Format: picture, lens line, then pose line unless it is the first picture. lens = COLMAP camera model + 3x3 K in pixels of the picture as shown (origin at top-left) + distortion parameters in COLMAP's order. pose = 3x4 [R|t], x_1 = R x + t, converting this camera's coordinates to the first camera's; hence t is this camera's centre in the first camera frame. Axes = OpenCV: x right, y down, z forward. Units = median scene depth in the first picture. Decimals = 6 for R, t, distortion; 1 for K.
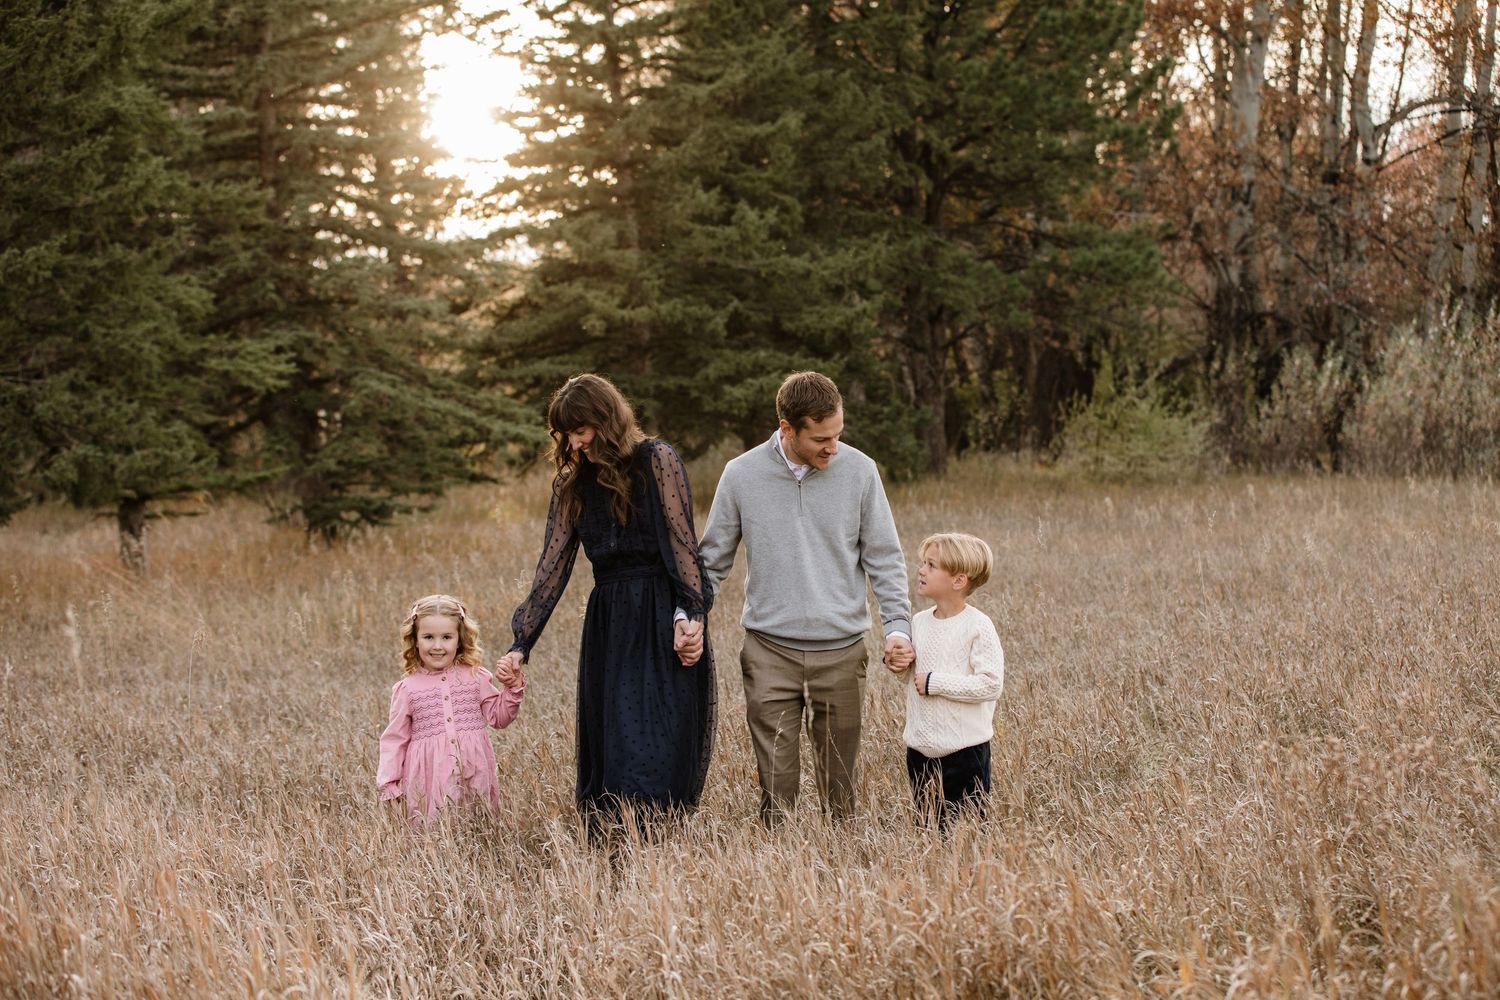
lens RADIAL K [[3128.6, 0, 750.0], [0, 3128.6, 500.0], [0, 0, 1]] dist [-0.307448, 0.095564]
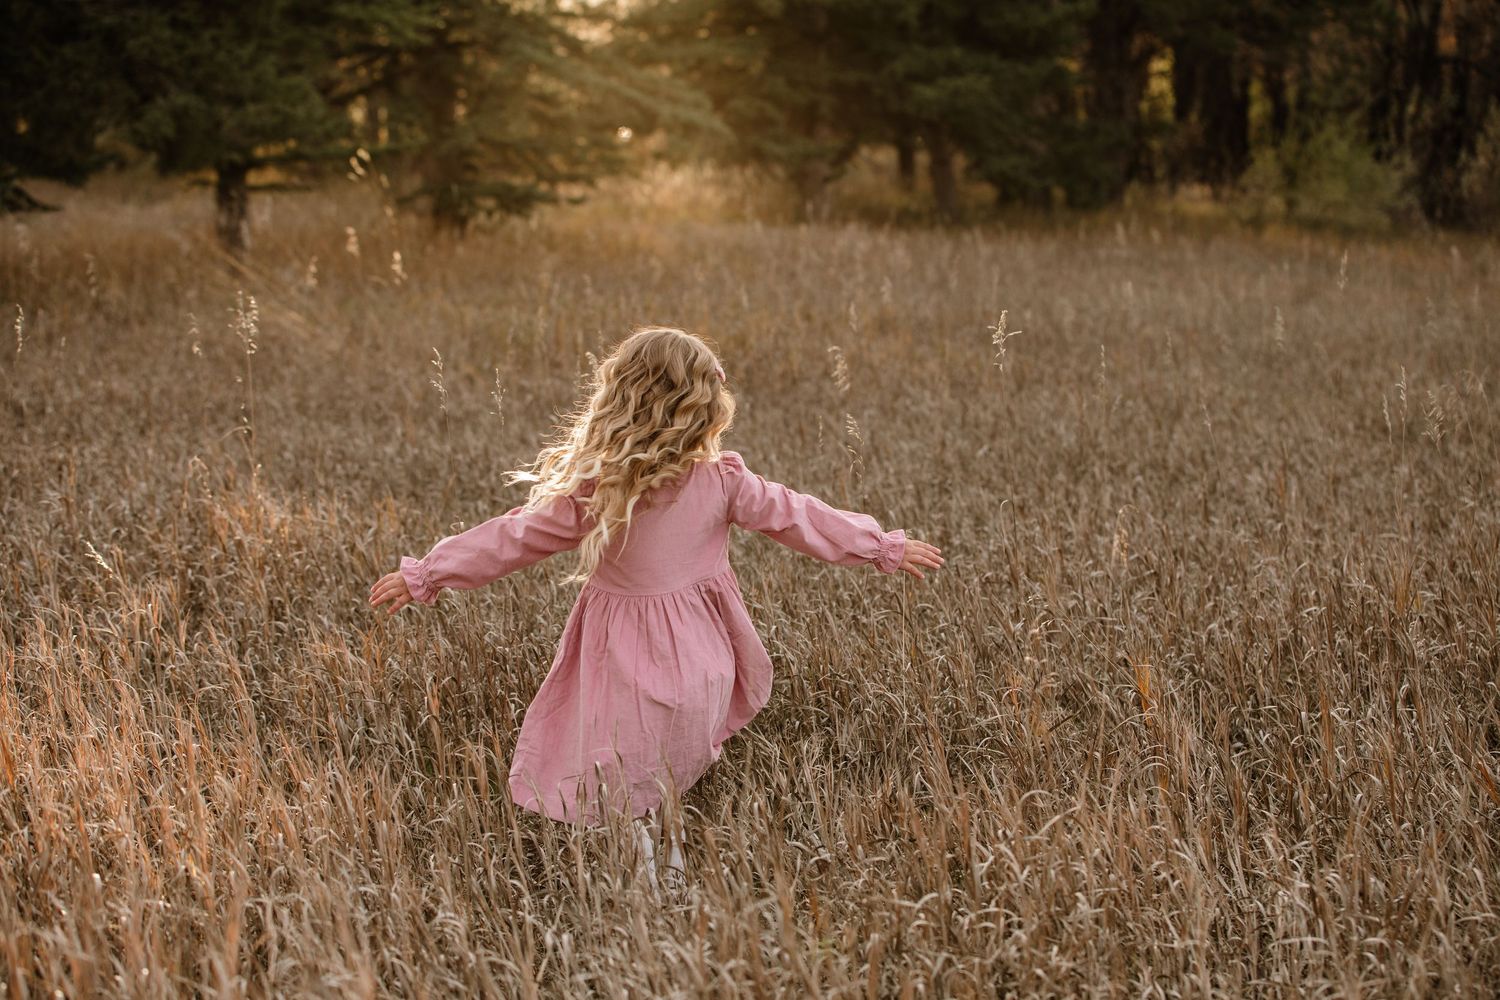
lens RADIAL K [[3128.6, 0, 750.0], [0, 3128.6, 500.0], [0, 0, 1]] dist [-0.307448, 0.095564]
pose [[0.997352, 0.070608, -0.017399, -0.040194], [-0.068732, 0.993421, 0.091602, 0.003088], [0.023752, -0.090163, 0.995644, 0.164631]]
